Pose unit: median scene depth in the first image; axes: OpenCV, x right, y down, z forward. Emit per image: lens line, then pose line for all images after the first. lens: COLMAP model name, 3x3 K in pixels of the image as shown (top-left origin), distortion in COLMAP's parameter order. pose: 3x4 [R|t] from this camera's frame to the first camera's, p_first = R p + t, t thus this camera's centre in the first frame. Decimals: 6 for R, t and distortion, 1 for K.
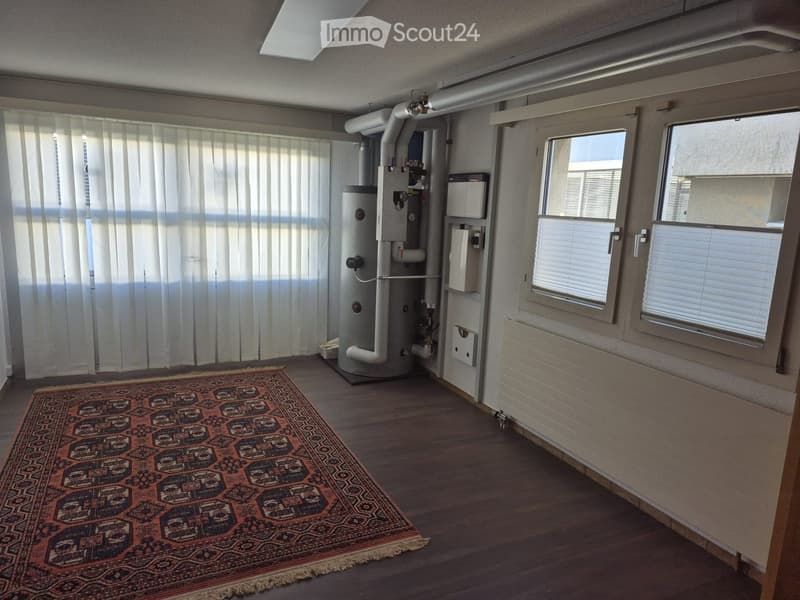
lens RADIAL K [[560.4, 0, 400.5], [0, 560.4, 299.8], [0, 0, 1]] dist [0.023663, -0.003454]
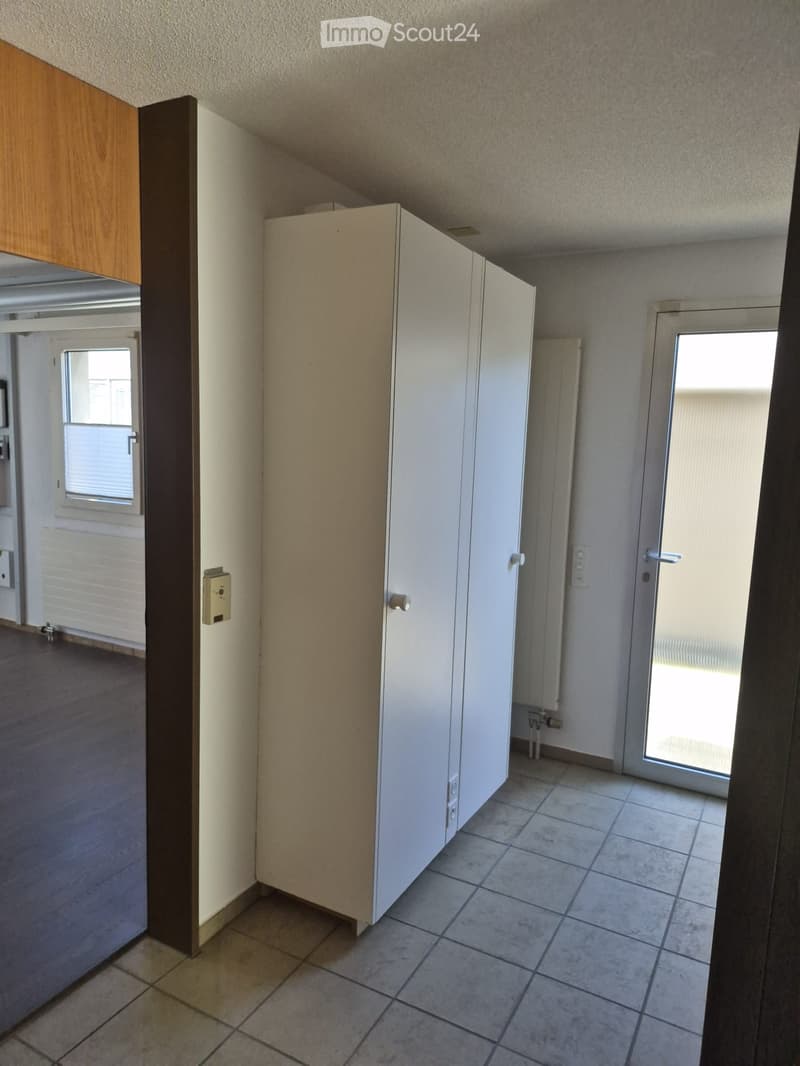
lens RADIAL K [[746.8, 0, 394.8], [0, 746.8, 528.0], [0, 0, 1]] dist [0.023663, -0.003454]
pose [[0.816651, -0.094086, 0.569411, -0.059755], [0.102310, 0.994597, 0.017609, 0.077478], [-0.567991, 0.043876, 0.821864, -0.457411]]
